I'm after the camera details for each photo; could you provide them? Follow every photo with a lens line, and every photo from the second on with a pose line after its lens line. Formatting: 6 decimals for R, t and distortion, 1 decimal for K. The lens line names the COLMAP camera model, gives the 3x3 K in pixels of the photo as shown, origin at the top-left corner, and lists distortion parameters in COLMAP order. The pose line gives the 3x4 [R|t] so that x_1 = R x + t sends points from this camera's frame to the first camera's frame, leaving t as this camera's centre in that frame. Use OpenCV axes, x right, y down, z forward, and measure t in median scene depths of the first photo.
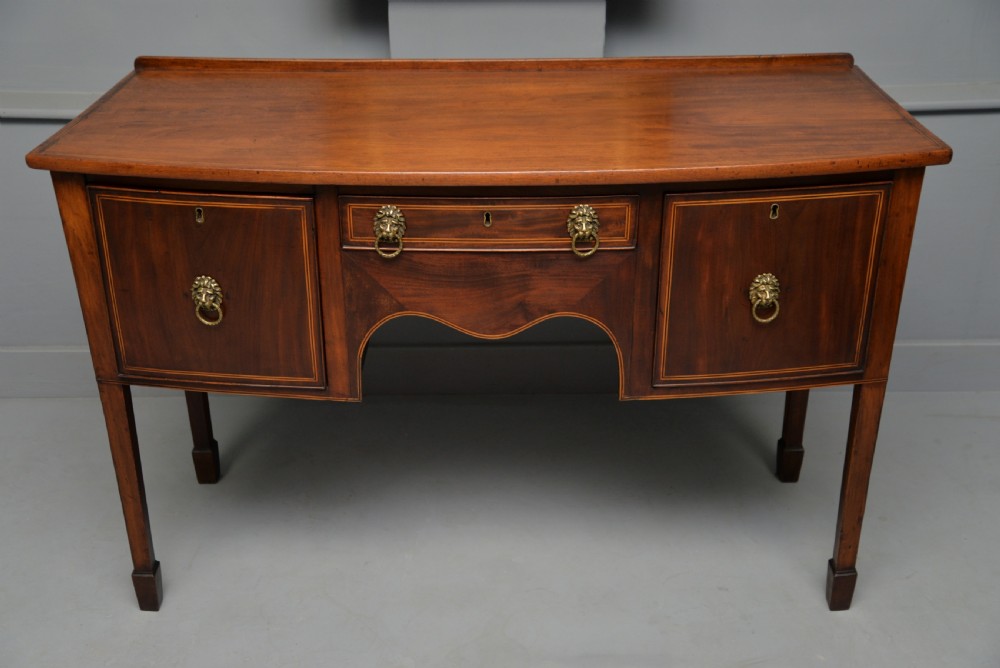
lens RADIAL K [[1090.8, 0, 495.0], [0, 1090.8, 341.6], [0, 0, 1]] dist [0.109043, 0.035091]
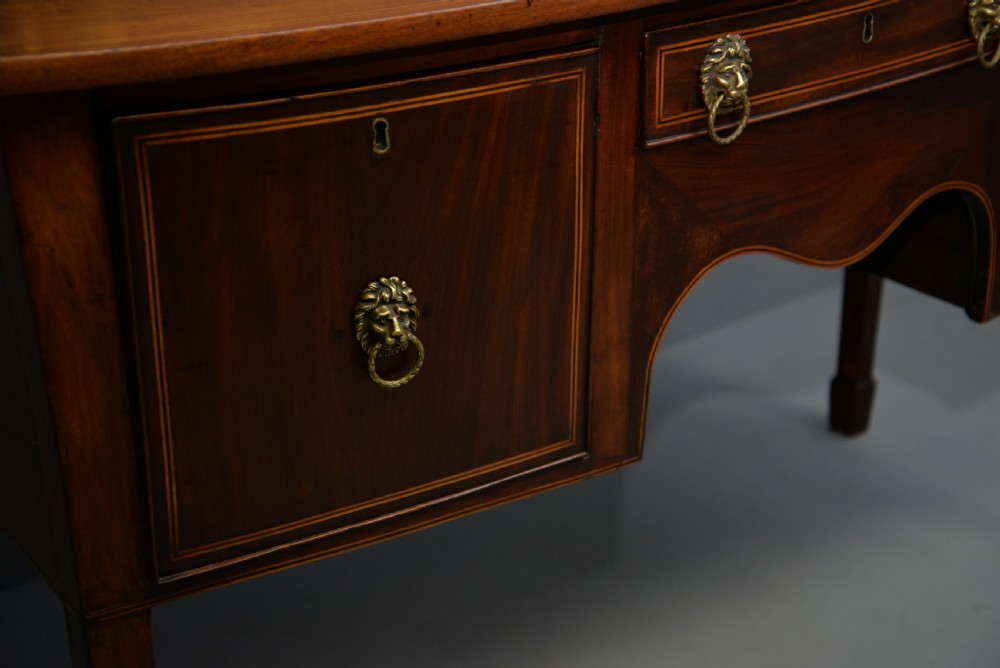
lens RADIAL K [[1511.1, 0, 495.9], [0, 1511.1, 337.0], [0, 0, 1]] dist [0.247190, 0.063220]
pose [[0.806692, -0.259730, 0.530837, -0.556044], [0.274168, 0.960211, 0.053174, -0.057057], [-0.523527, 0.102643, 0.845804, 0.467109]]
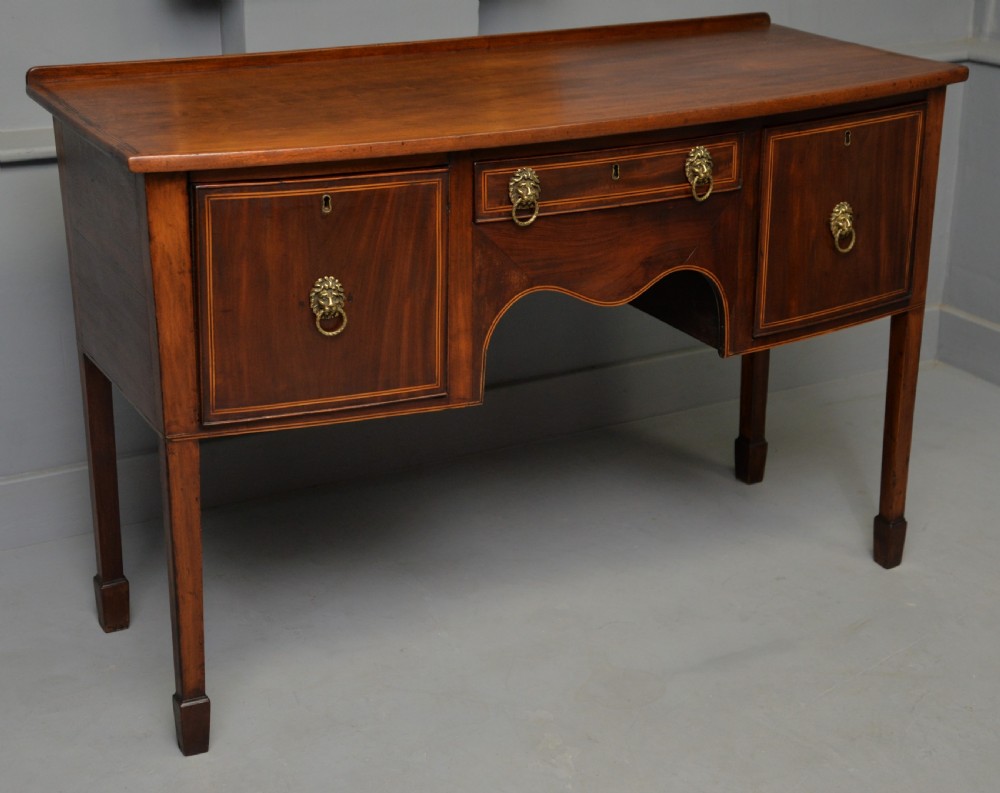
lens RADIAL K [[1670.4, 0, 496.1], [0, 1670.4, 363.2], [0, 0, 1]] dist [0.144705, -0.016767]
pose [[0.881026, -0.150835, 0.448377, -0.746786], [0.207576, 0.974951, -0.079897, 0.139349], [-0.425094, 0.163464, 0.890267, -0.215942]]
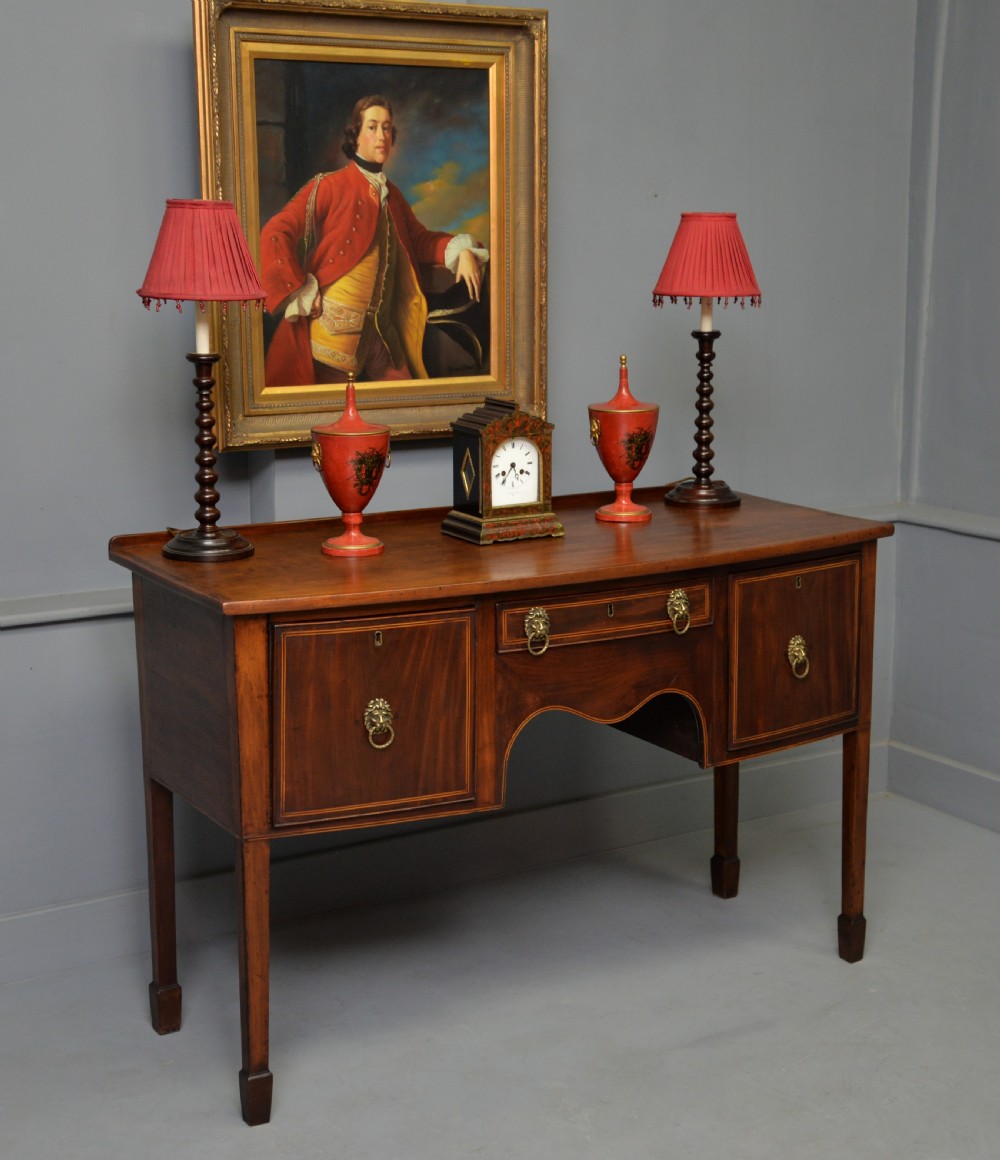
lens RADIAL K [[1821.2, 0, 515.1], [0, 1821.2, 605.9], [0, 0, 1]] dist [0.095951, -0.029485]
pose [[0.853515, -0.103129, 0.510760, -1.025102], [0.235483, 0.950752, -0.201539, 0.235034], [-0.464822, 0.292292, 0.835767, -0.527664]]
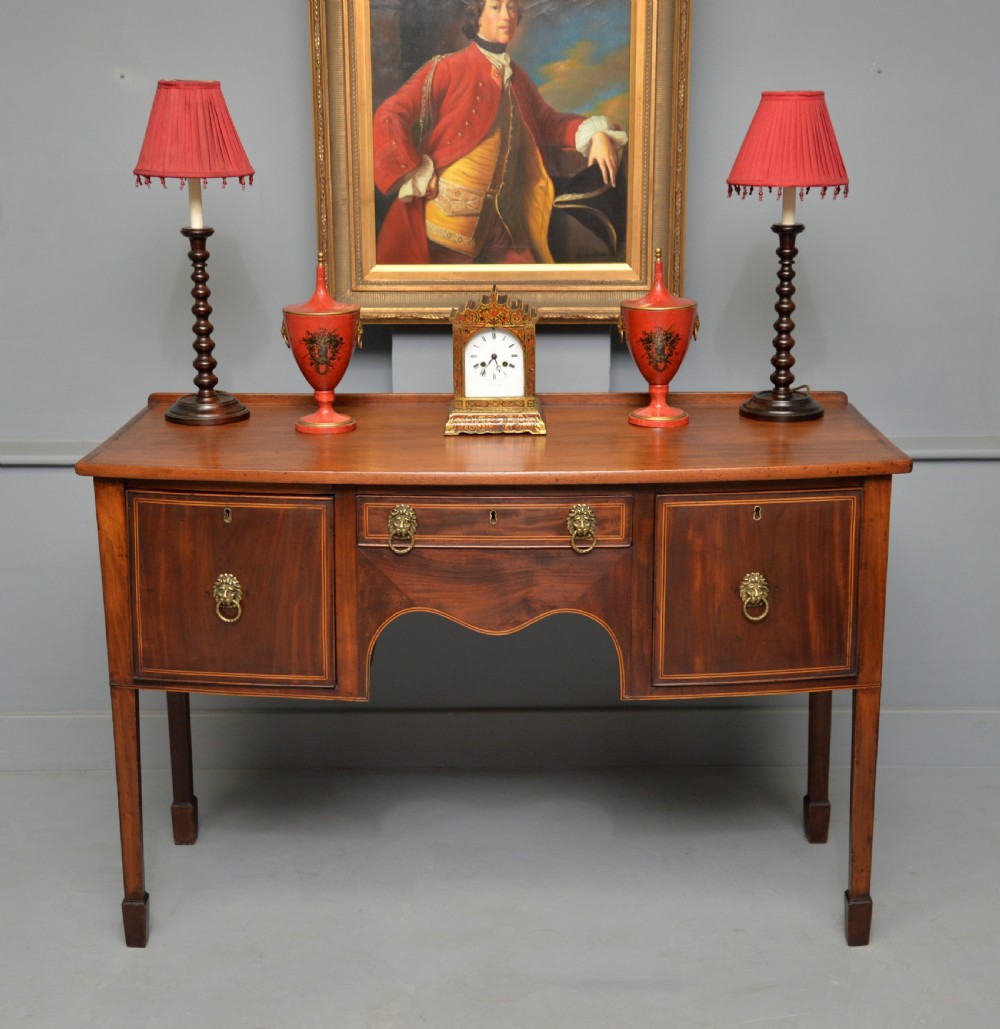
lens RADIAL K [[1590.7, 0, 498.5], [0, 1590.7, 535.4], [0, 0, 1]] dist [0.067322, 0.101409]
pose [[0.999992, 0.003048, 0.002620, -0.005438], [-0.002415, 0.976688, -0.214652, 0.234758], [-0.003213, 0.214644, 0.976687, -0.516166]]
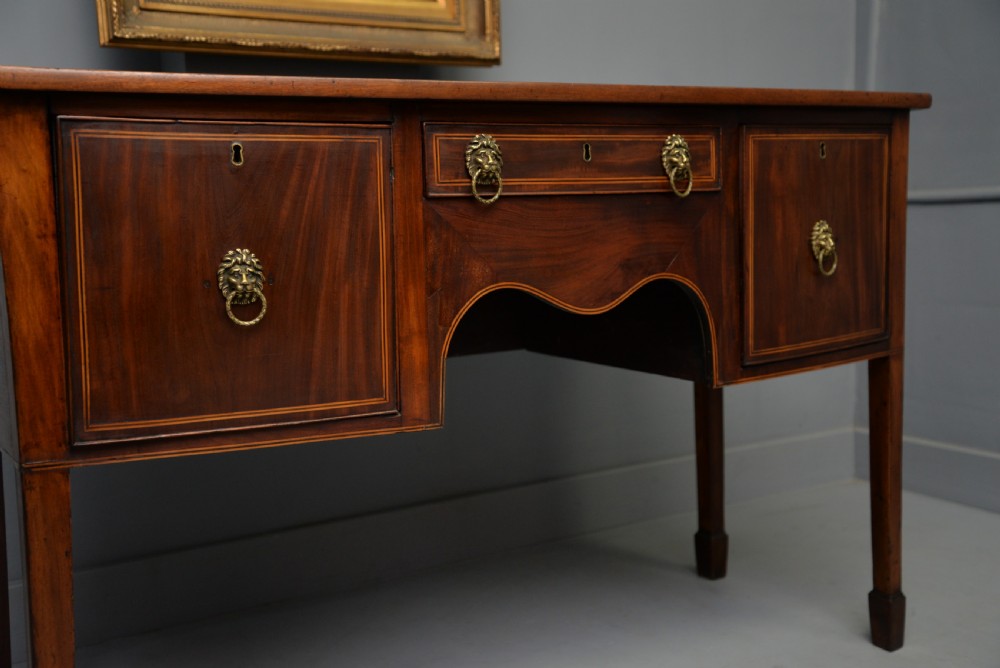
lens RADIAL K [[1137.8, 0, 500.0], [0, 1137.8, 334.0], [0, 0, 1]] dist [0.078253, 0.040465]
pose [[0.849888, -0.078759, 0.521045, -0.500124], [0.258472, 0.923960, -0.281939, 0.230180], [-0.459220, 0.374292, 0.805620, 0.375682]]
